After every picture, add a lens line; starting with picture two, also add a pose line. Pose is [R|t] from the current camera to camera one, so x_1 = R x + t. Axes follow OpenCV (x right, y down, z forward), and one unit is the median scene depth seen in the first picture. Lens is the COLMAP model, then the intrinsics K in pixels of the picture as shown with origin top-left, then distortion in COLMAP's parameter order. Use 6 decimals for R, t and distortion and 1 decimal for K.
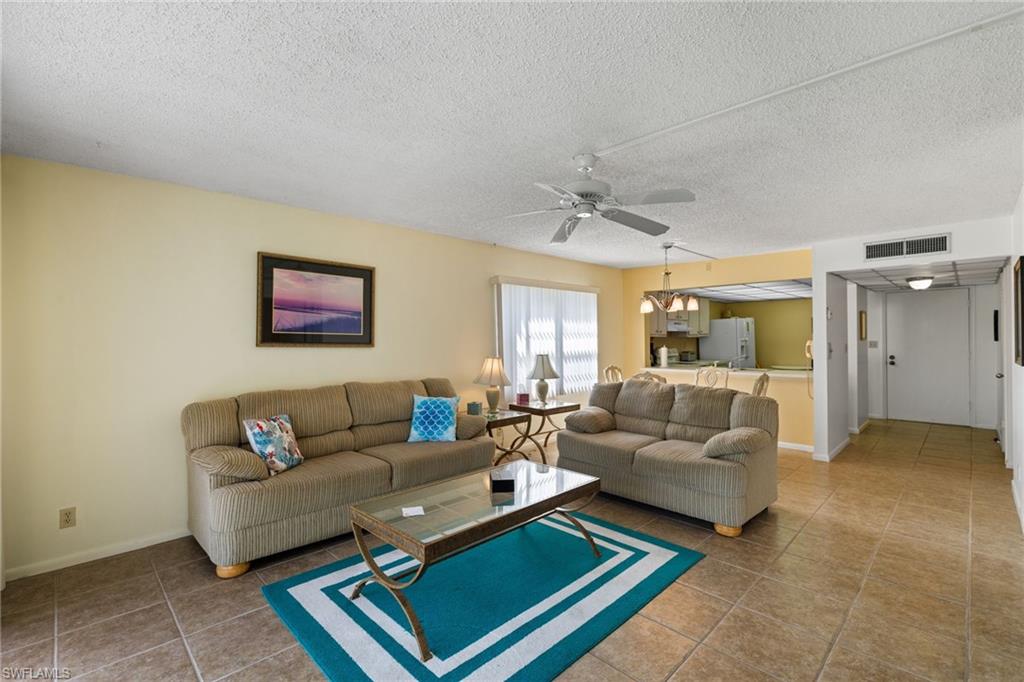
lens RADIAL K [[445.6, 0, 520.3], [0, 445.6, 340.0], [0, 0, 1]] dist [0.003500, 0.000359]
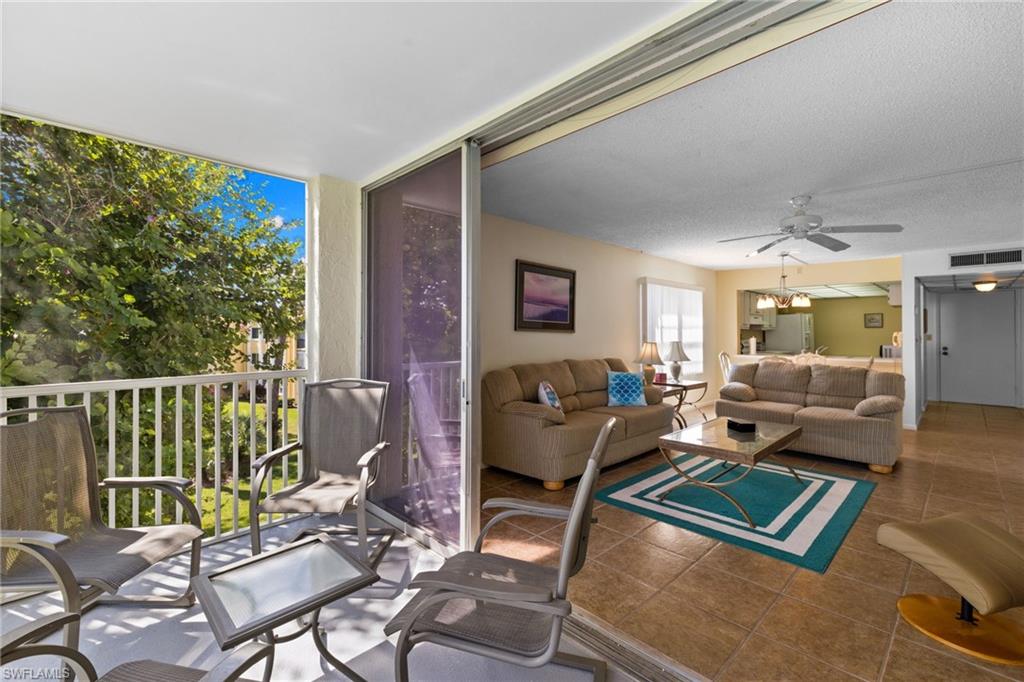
lens RADIAL K [[445.6, 0, 501.1], [0, 445.6, 331.9], [0, 0, 1]] dist [0.003500, 0.000359]
pose [[0.999951, 0.009882, 0.001039, -0.552210], [-0.009874, 0.999920, -0.007952, 0.026160], [-0.001117, 0.007941, 0.999968, -0.283676]]
